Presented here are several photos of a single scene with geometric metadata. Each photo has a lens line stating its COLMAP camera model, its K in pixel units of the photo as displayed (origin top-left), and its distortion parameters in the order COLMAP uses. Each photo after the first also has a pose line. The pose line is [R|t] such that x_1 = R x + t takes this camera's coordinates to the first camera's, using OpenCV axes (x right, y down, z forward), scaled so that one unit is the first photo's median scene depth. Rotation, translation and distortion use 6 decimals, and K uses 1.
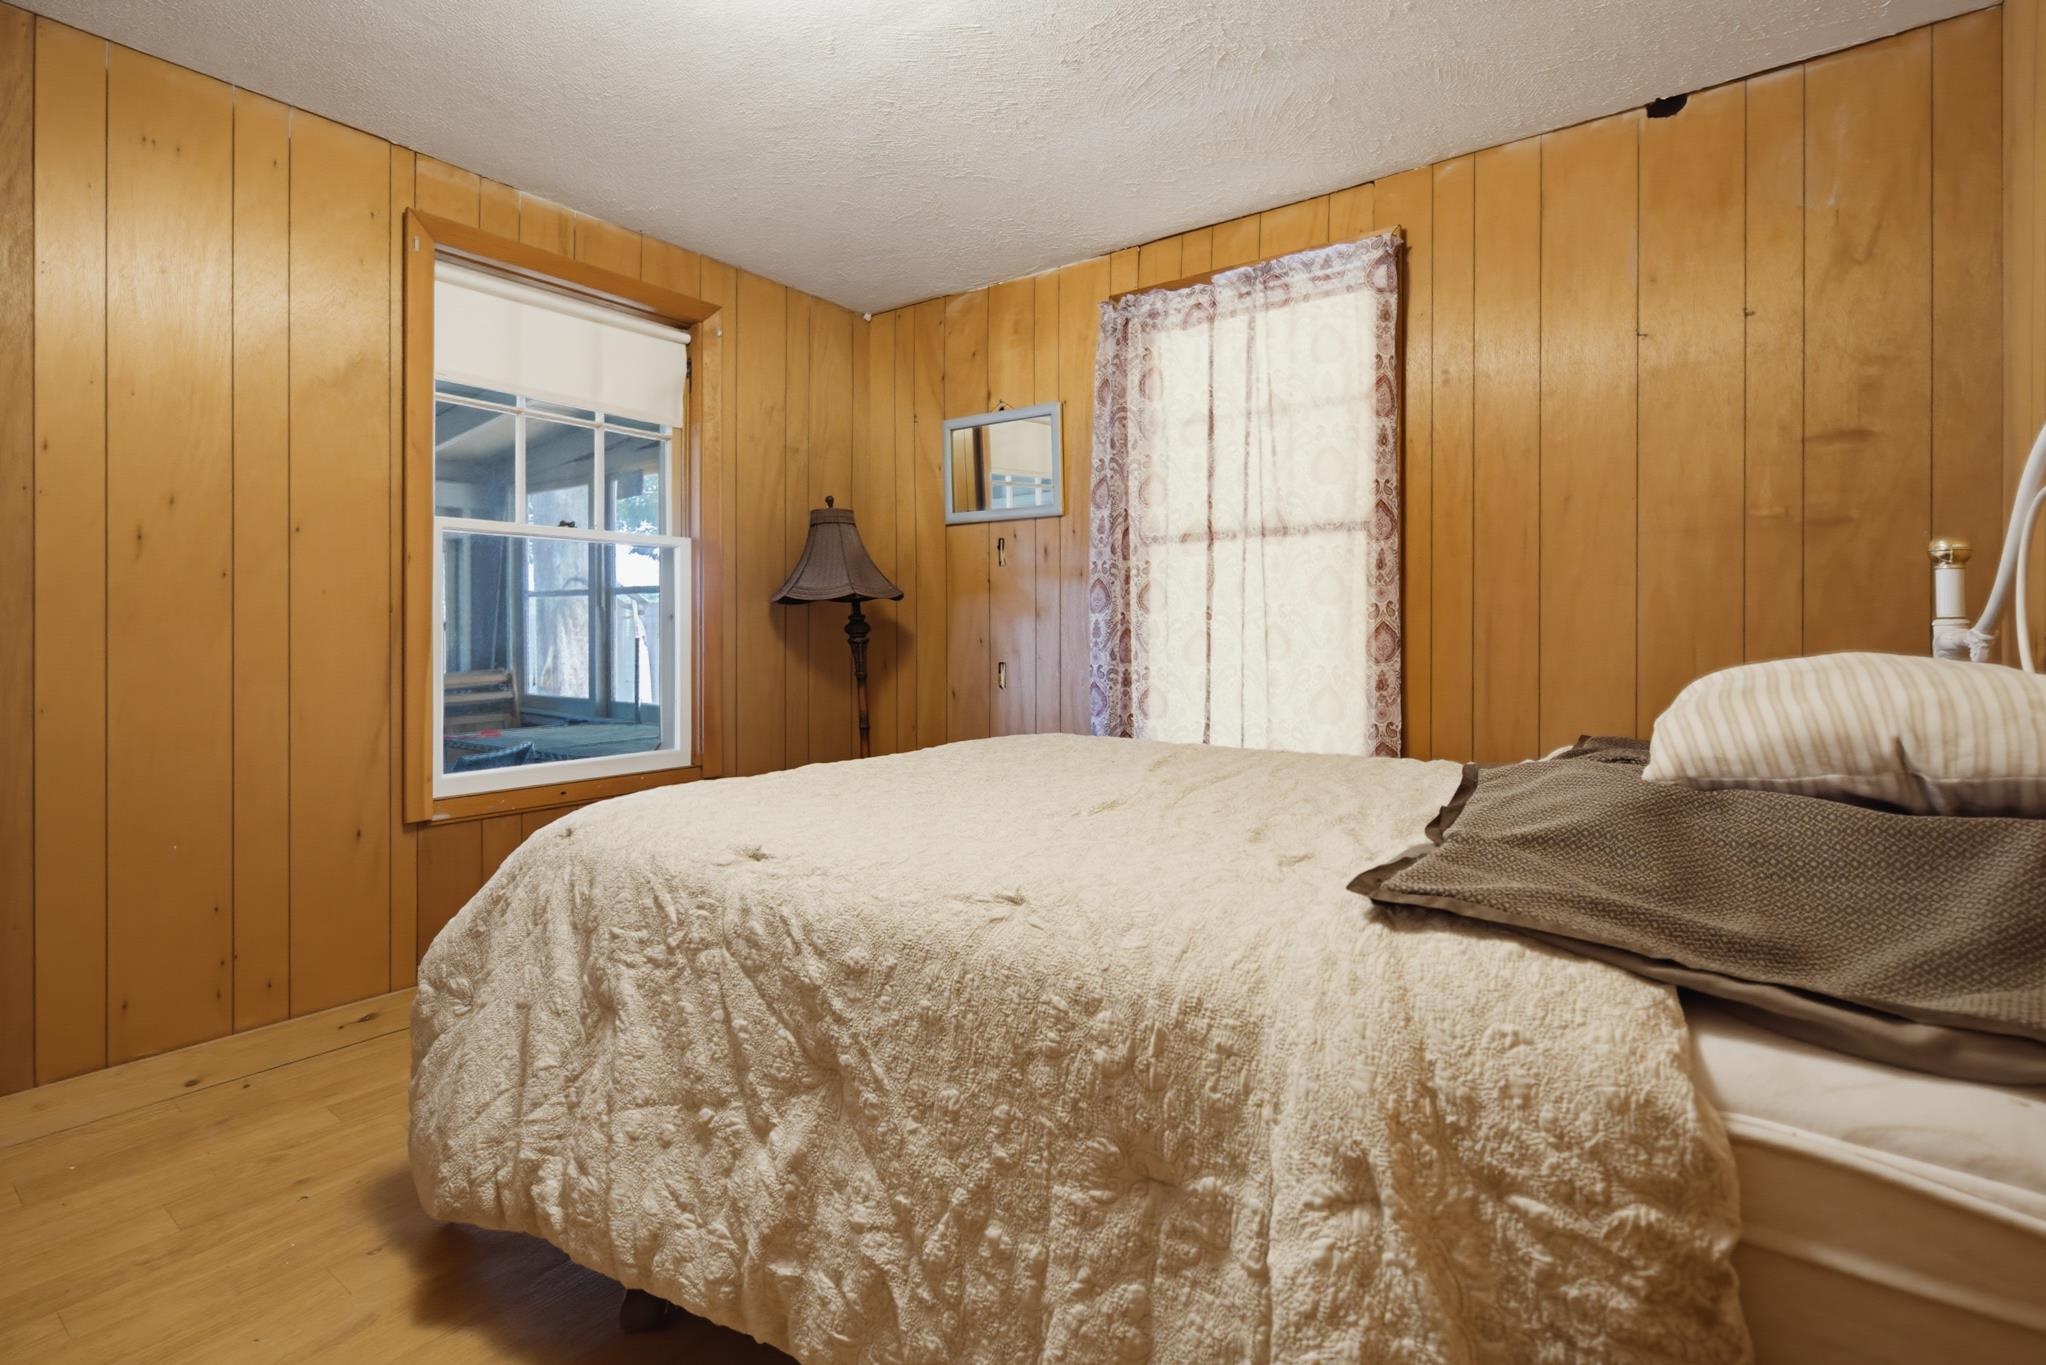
lens RADIAL K [[918.8, 0, 1021.0], [0, 918.8, 657.9], [0, 0, 1]] dist [-0.002479, -0.000210]
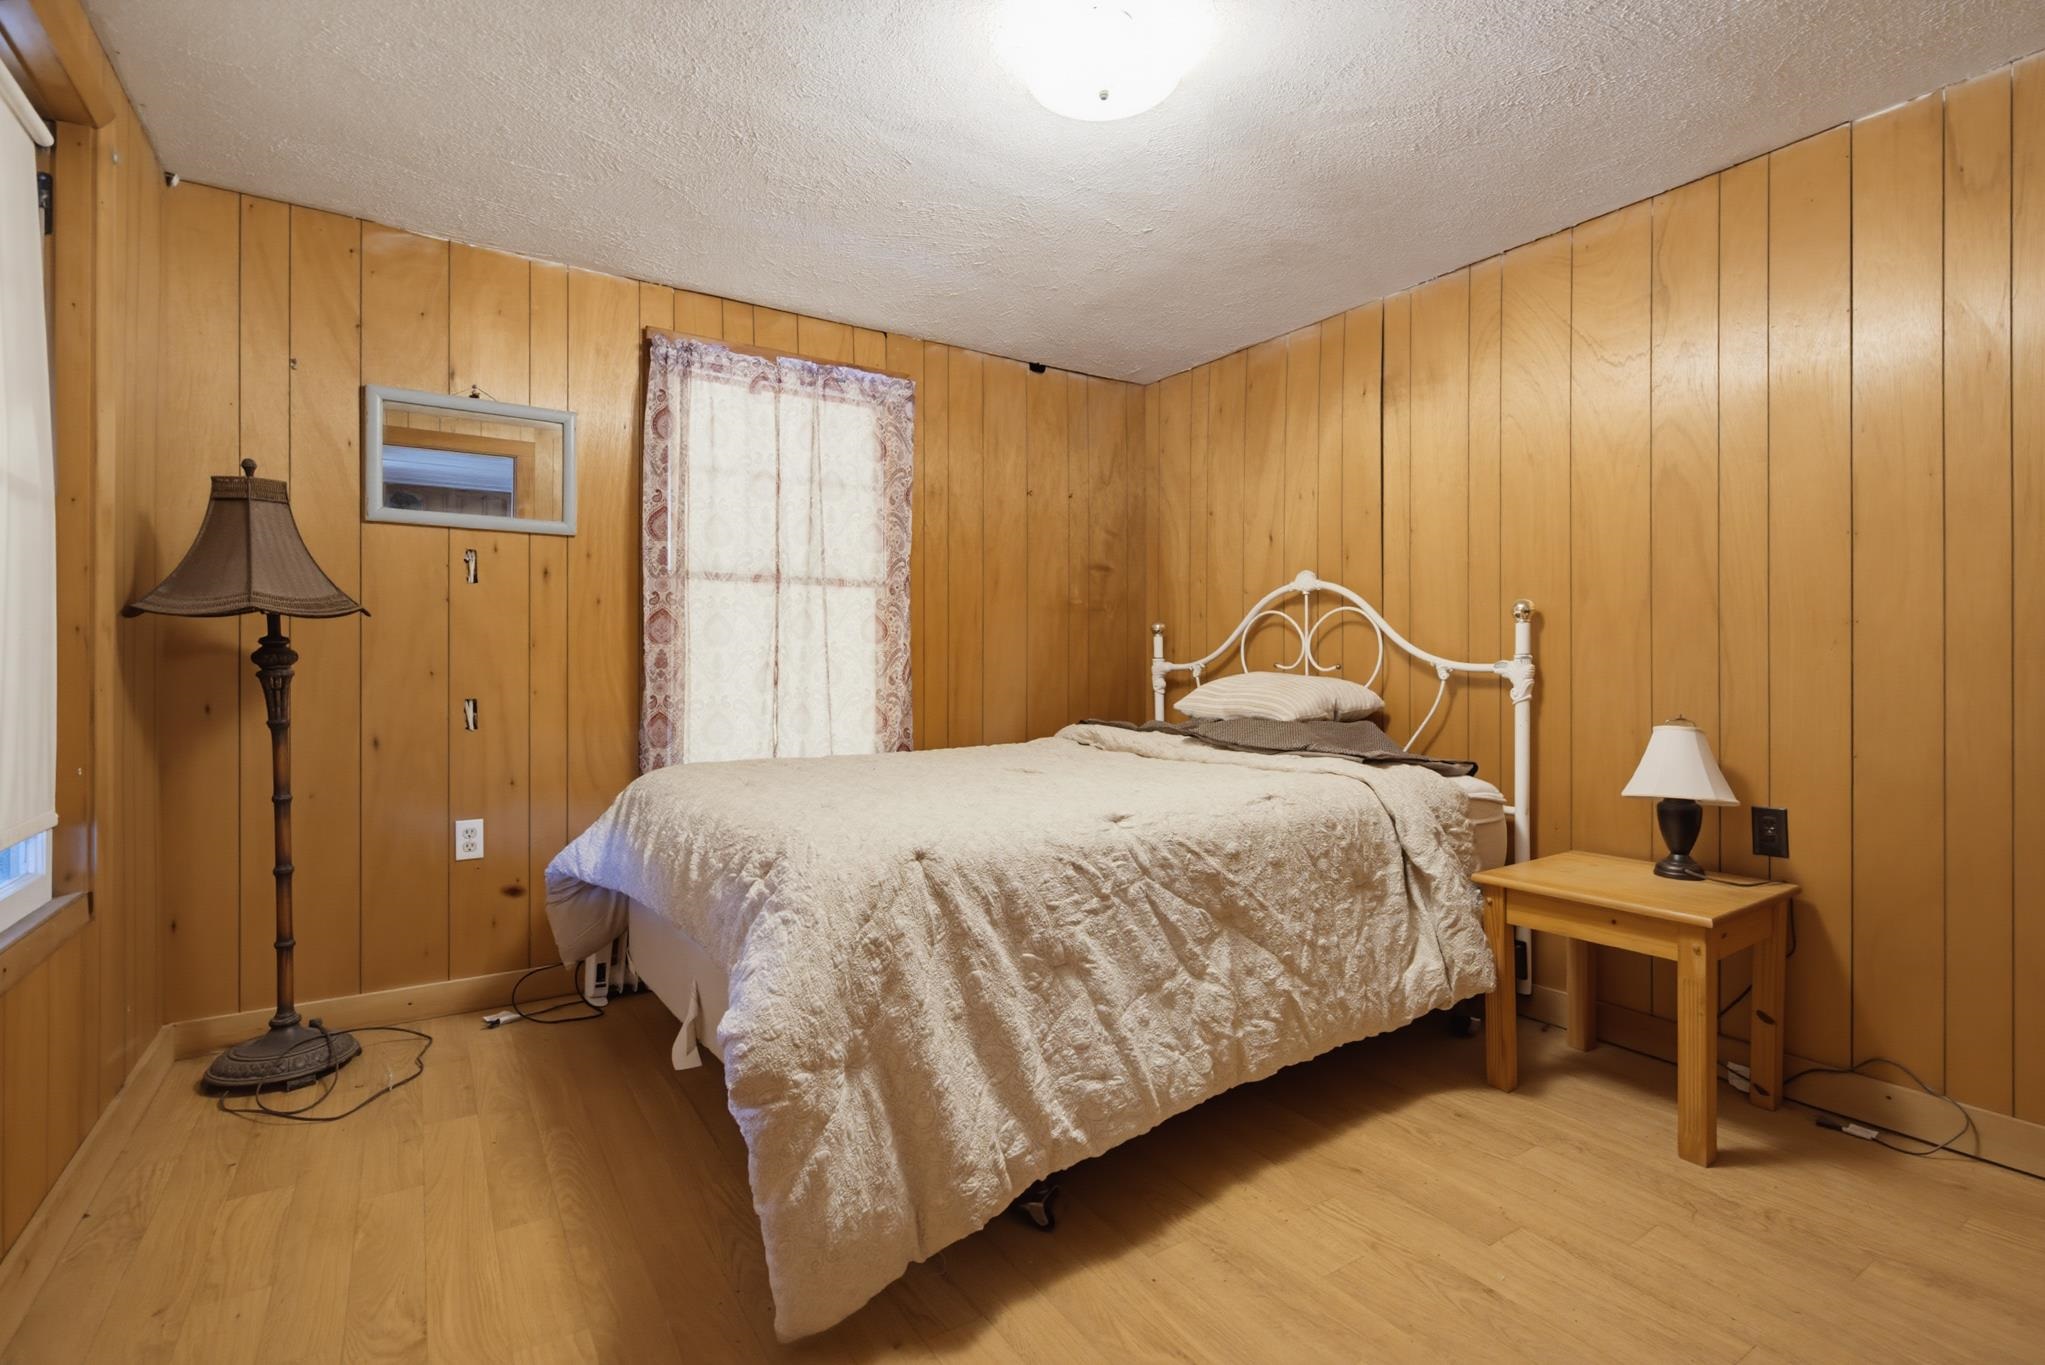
lens RADIAL K [[952.2, 0, 1024.9], [0, 952.2, 679.9], [0, 0, 1]] dist [0.003767, -0.000518]
pose [[0.377682, -0.012042, 0.925857, -1.730608], [0.024151, 0.999703, 0.003151, -0.008204], [-0.925620, 0.021170, 0.377861, 0.579117]]
